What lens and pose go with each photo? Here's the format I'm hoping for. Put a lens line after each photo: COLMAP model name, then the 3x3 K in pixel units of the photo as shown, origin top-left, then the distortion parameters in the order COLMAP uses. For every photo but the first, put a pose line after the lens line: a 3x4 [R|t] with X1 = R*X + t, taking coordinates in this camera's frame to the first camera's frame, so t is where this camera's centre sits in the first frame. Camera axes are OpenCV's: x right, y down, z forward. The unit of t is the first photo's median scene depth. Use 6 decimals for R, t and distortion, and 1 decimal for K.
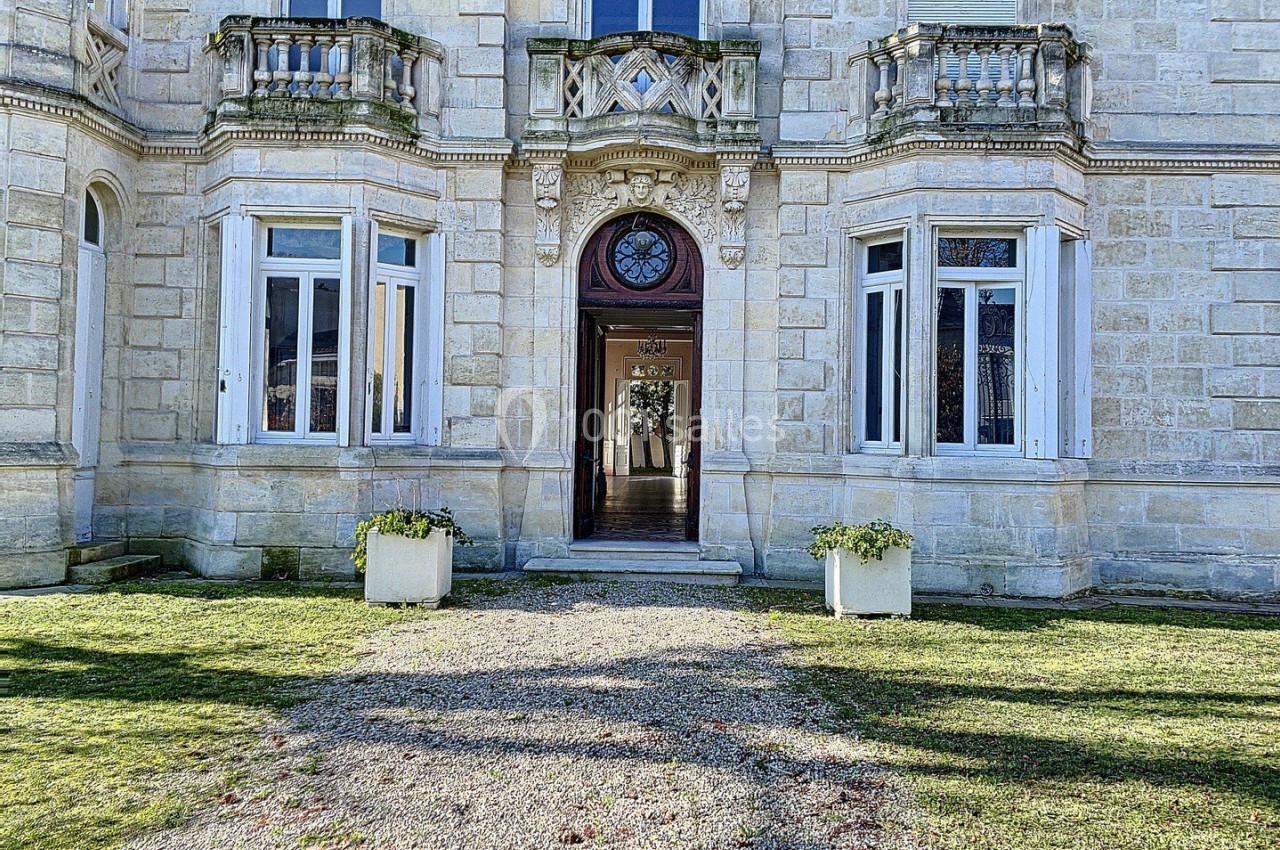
lens RADIAL K [[946.2, 0, 639.5], [0, 946.2, 405.0], [0, 0, 1]] dist [0.112674, -0.165766]
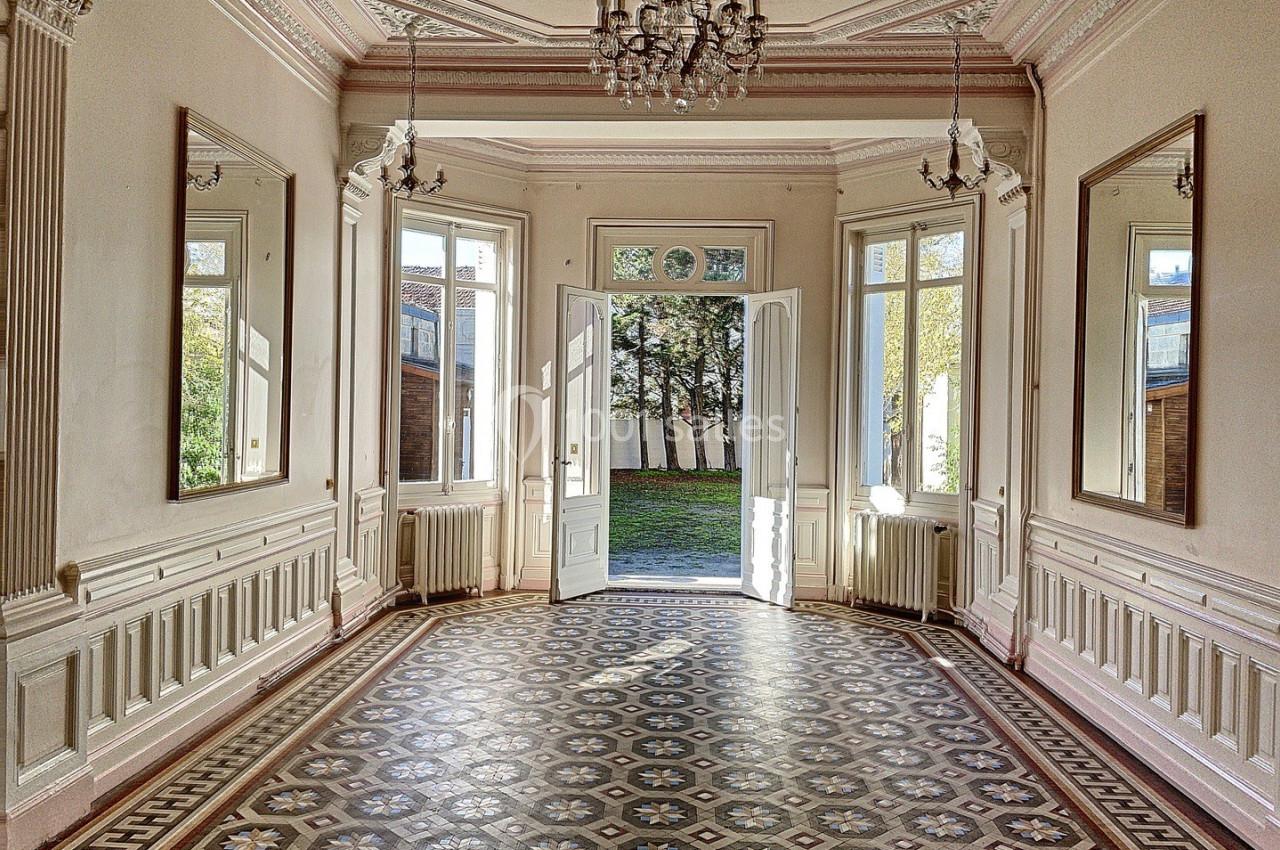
lens RADIAL K [[946.2, 0, 639.5], [0, 946.2, 405.0], [0, 0, 1]] dist [0.112674, -0.165766]
pose [[0.999605, 0.003000, -0.027928, 0.005006], [-0.002138, 0.999522, 0.030840, 0.000982], [0.028008, -0.030768, 0.999134, 0.348301]]
